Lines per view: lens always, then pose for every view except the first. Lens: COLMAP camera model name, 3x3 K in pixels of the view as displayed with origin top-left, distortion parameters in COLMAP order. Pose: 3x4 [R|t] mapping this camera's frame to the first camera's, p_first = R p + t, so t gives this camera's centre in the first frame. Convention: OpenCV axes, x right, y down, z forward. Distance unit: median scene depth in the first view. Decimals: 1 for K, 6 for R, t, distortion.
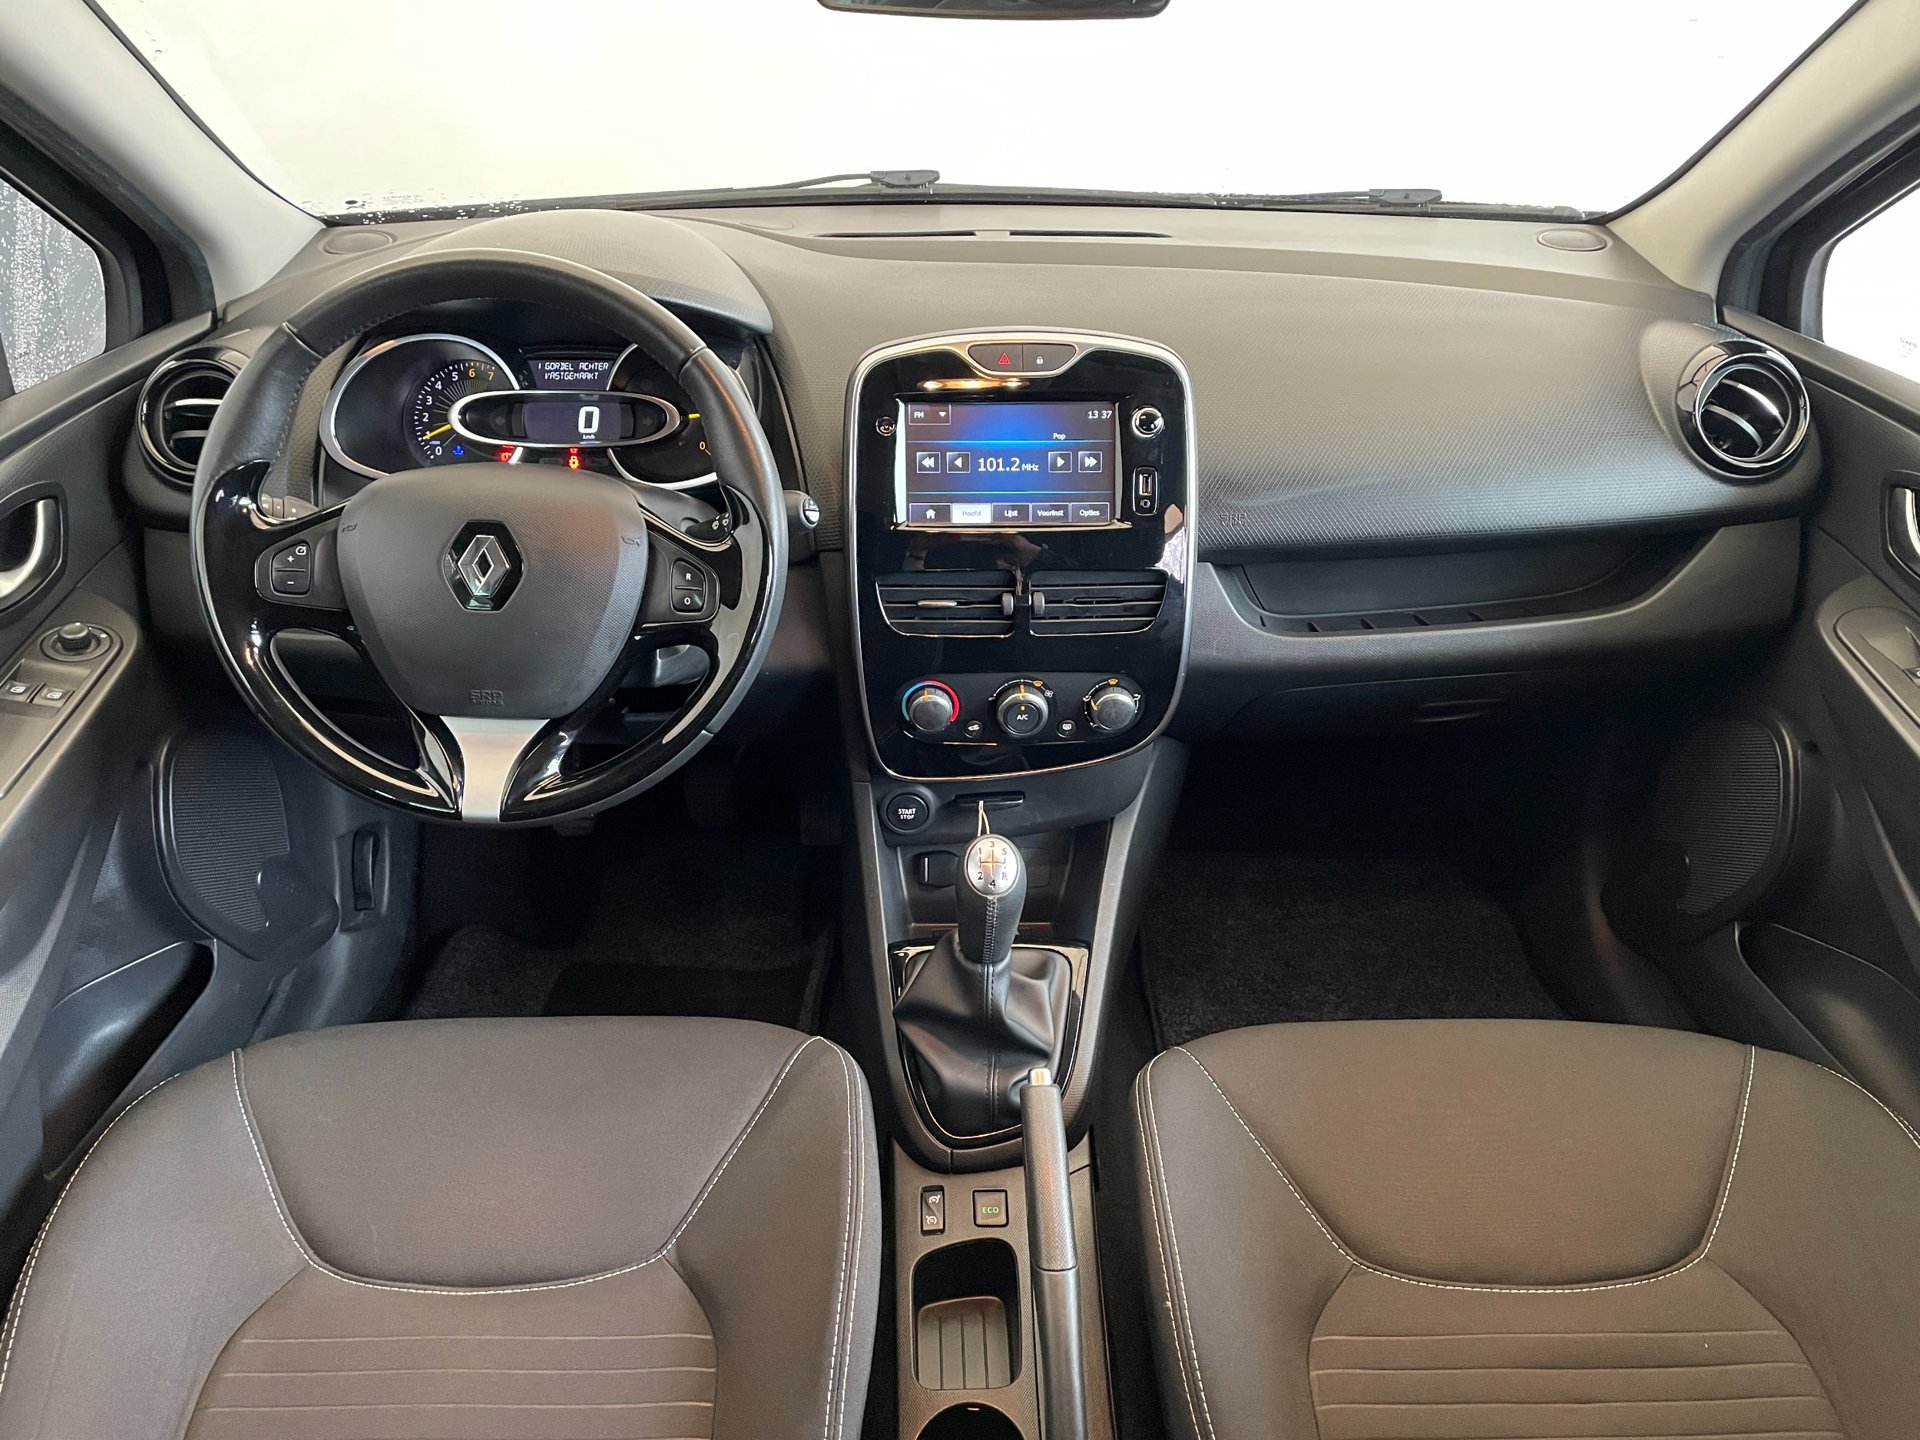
lens RADIAL K [[1486.5, 0, 964.8], [0, 1486.5, 715.1], [0, 0, 1]] dist [0.053608, -0.077089]
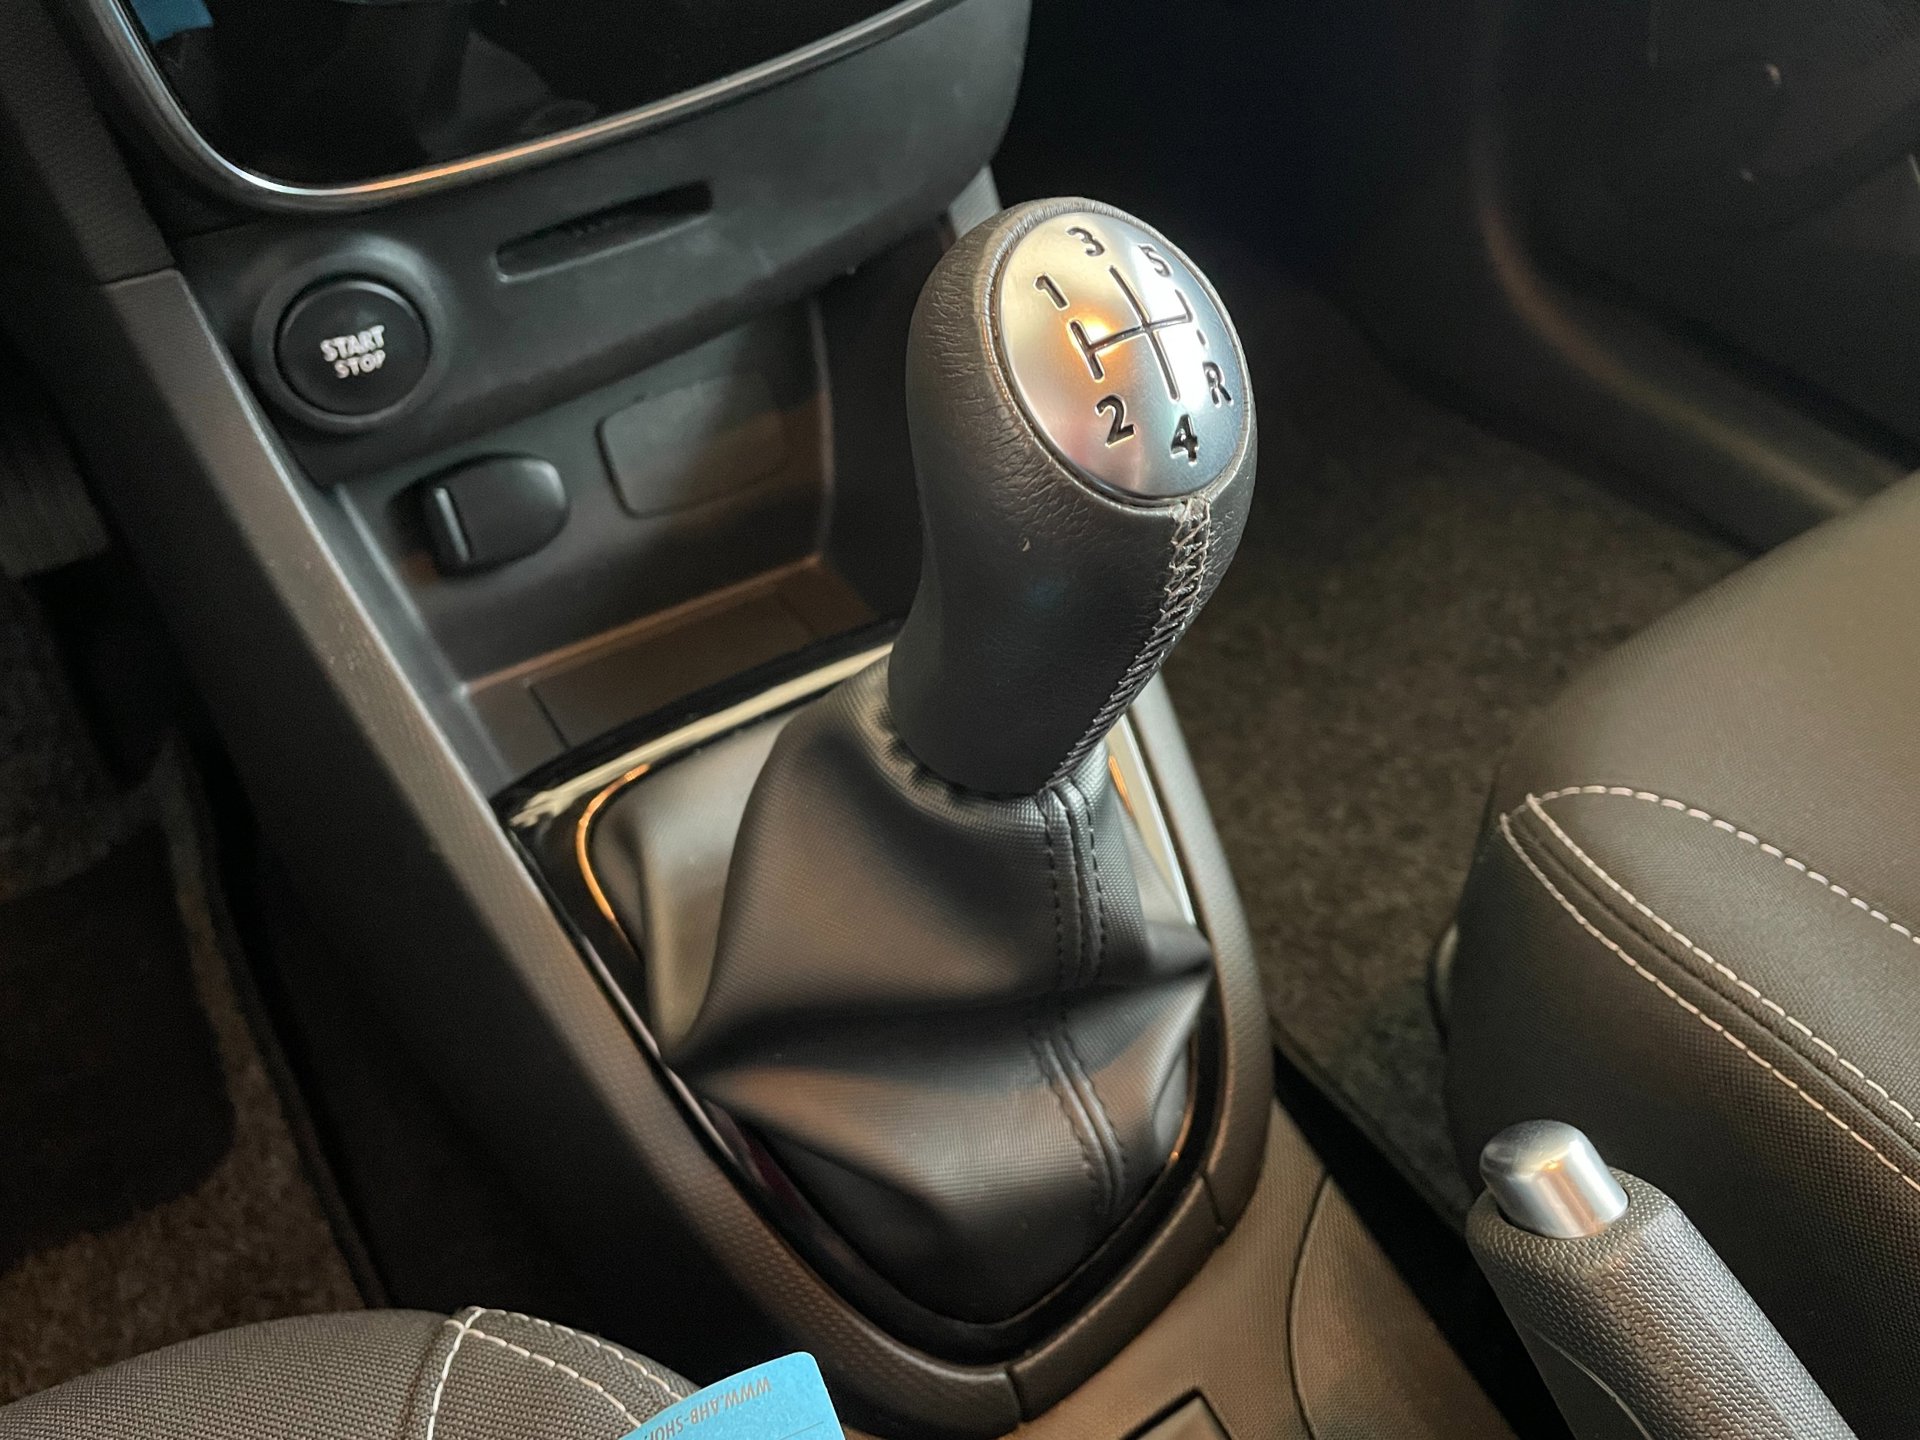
lens RADIAL K [[1486.5, 0, 957.5], [0, 1486.5, 722.4], [0, 0, 1]] dist [0.053608, -0.077089]
pose [[0.855866, -0.359912, 0.371425, -0.078445], [0.238171, 0.911741, 0.334667, 0.067665], [-0.459094, -0.197968, 0.866049, 0.739489]]
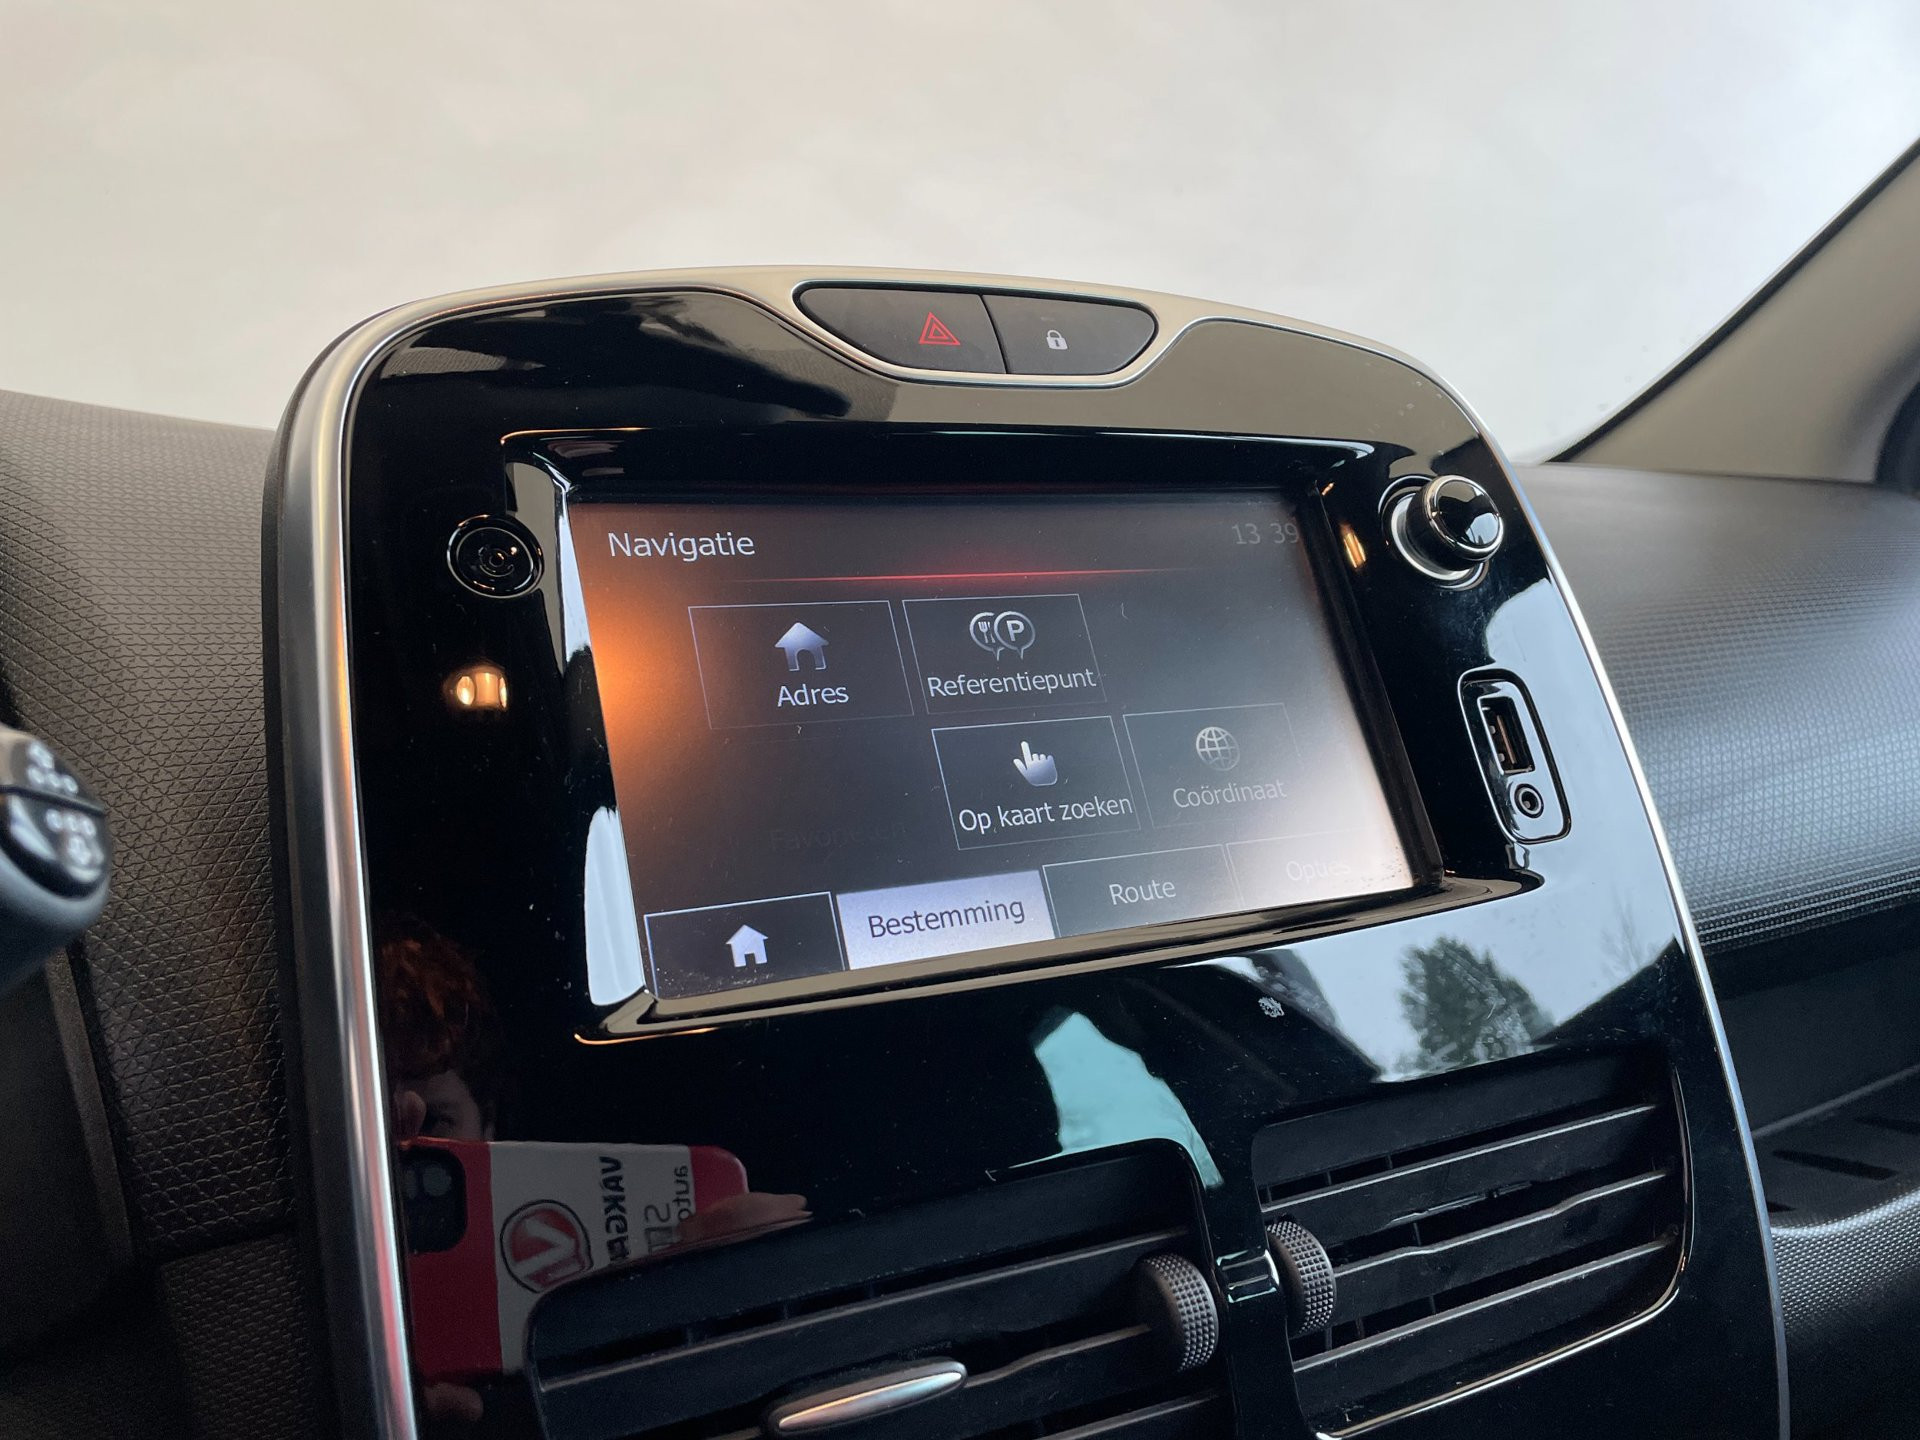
lens RADIAL K [[1486.5, 0, 941.7], [0, 1486.5, 713.3], [0, 0, 1]] dist [0.053608, -0.077089]
pose [[0.914356, -0.068051, 0.399153, -0.079226], [0.233509, 0.893963, -0.382496, -0.076306], [-0.330798, 0.442943, 0.833291, 0.788213]]
